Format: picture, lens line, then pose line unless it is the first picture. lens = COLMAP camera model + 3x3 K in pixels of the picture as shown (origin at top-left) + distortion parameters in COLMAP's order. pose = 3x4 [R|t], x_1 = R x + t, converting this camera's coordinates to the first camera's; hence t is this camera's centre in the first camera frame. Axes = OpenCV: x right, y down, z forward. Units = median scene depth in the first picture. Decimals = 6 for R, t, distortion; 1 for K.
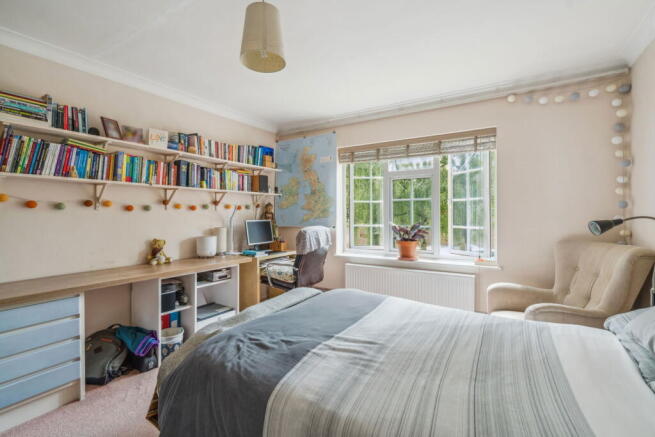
lens RADIAL K [[299.1, 0, 326.1], [0, 299.1, 215.7], [0, 0, 1]] dist [-0.019085, 0.011692]
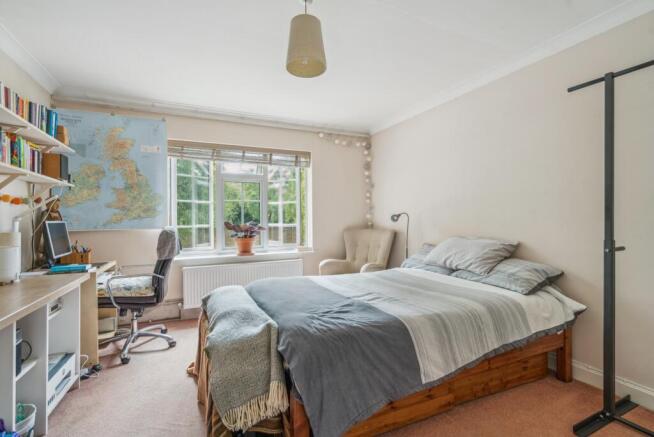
lens RADIAL K [[298.6, 0, 325.6], [0, 298.6, 215.7], [0, 0, 1]] dist [-0.019085, 0.011692]
pose [[0.548508, 0.005450, 0.836128, -0.522003], [0.014119, 0.999776, -0.015779, 0.025515], [-0.836026, 0.020460, 0.548308, 0.156213]]
